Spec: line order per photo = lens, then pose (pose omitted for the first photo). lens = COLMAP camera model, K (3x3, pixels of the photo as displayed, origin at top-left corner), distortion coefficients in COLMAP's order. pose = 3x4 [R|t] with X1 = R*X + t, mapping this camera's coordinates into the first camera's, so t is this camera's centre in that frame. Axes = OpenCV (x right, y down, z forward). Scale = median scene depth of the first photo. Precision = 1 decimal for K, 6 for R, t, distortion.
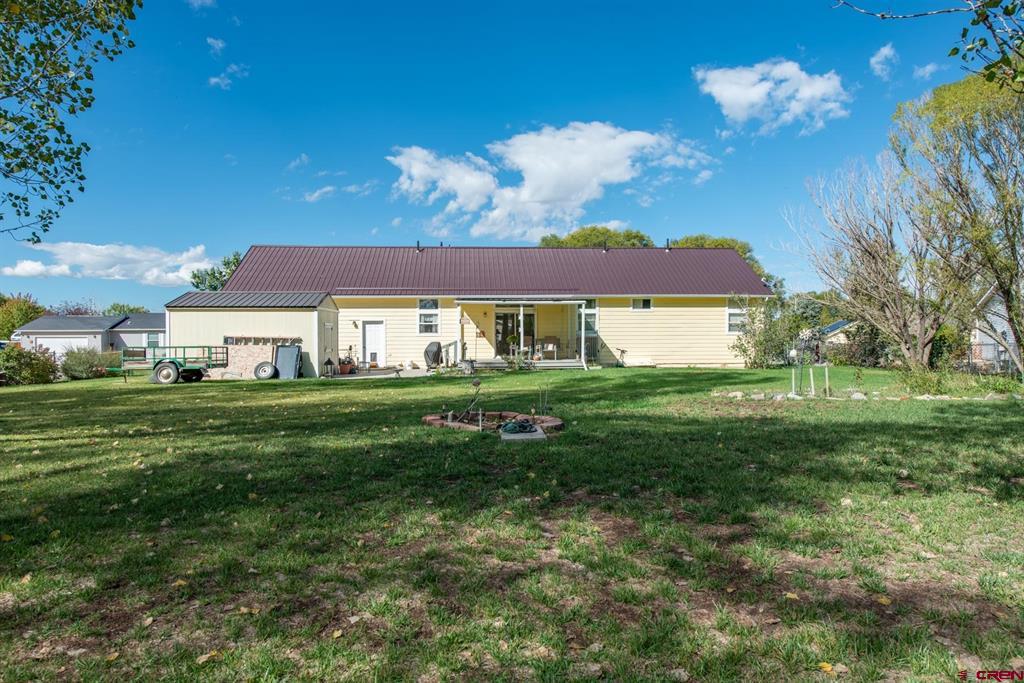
lens RADIAL K [[698.8, 0, 512.0], [0, 698.8, 341.5], [0, 0, 1]] dist [-0.094634, -0.000546]
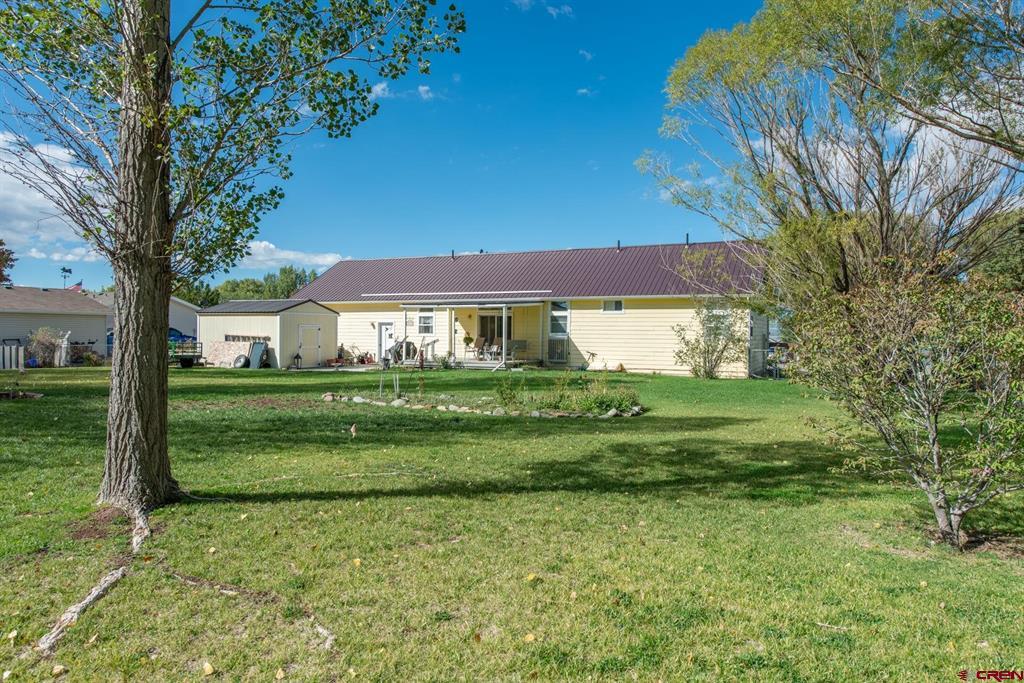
lens RADIAL K [[698.8, 0, 512.0], [0, 698.8, 341.5], [0, 0, 1]] dist [-0.094634, -0.000546]
pose [[0.868421, 0.017357, -0.495523, 0.555578], [-0.014834, 0.999849, 0.009026, -0.011326], [0.495605, -0.000488, 0.868548, 0.093667]]
